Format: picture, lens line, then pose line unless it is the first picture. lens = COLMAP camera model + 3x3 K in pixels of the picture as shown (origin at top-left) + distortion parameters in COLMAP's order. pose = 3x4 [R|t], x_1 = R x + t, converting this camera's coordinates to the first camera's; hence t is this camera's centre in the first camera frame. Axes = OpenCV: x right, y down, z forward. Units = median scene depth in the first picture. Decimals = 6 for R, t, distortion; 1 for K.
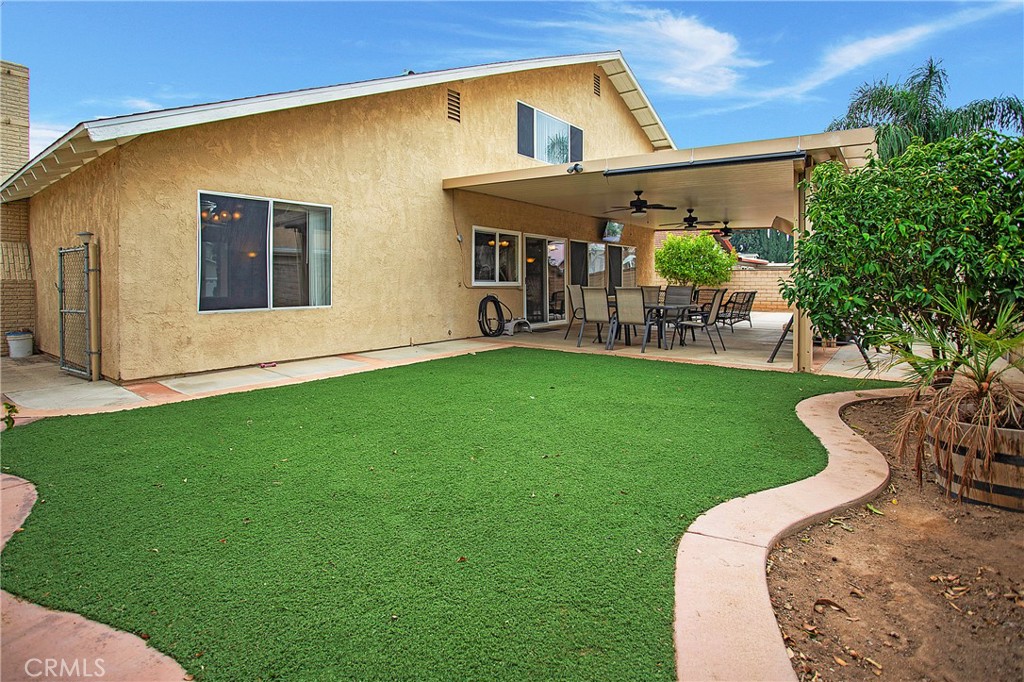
lens RADIAL K [[513.7, 0, 512.0], [0, 513.7, 341.0], [0, 0, 1]] dist [-0.002727, -0.000430]
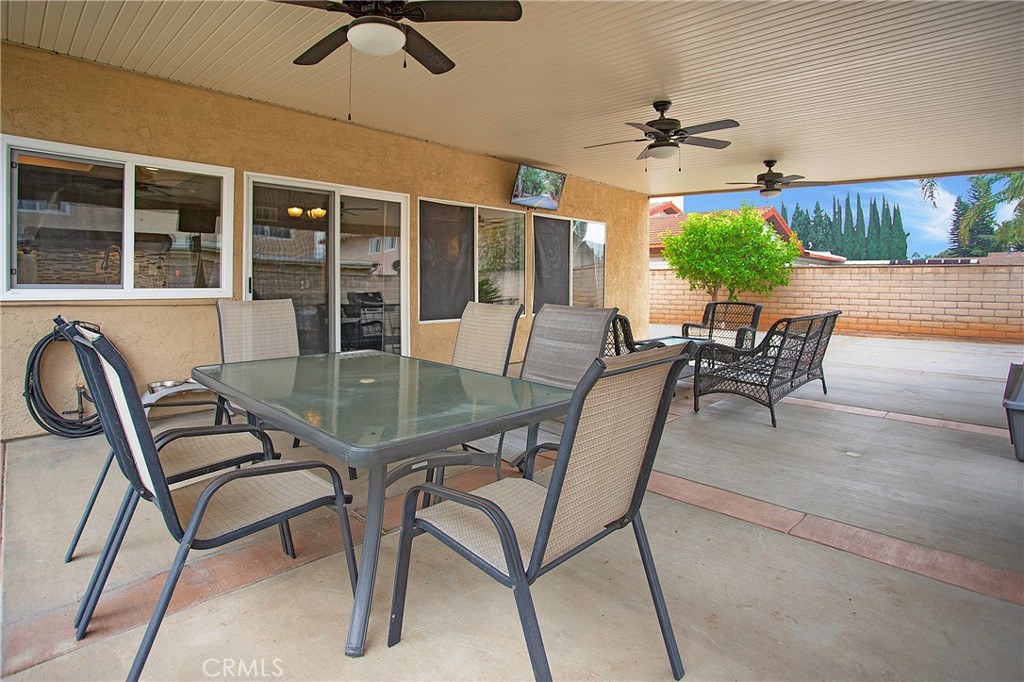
lens RADIAL K [[513.7, 0, 512.0], [0, 513.7, 341.0], [0, 0, 1]] dist [-0.002727, -0.000430]
pose [[0.994309, 0.011619, -0.105898, 0.231629], [-0.011962, 0.999925, -0.002609, -0.061162], [0.105860, 0.003861, 0.994374, 0.504249]]
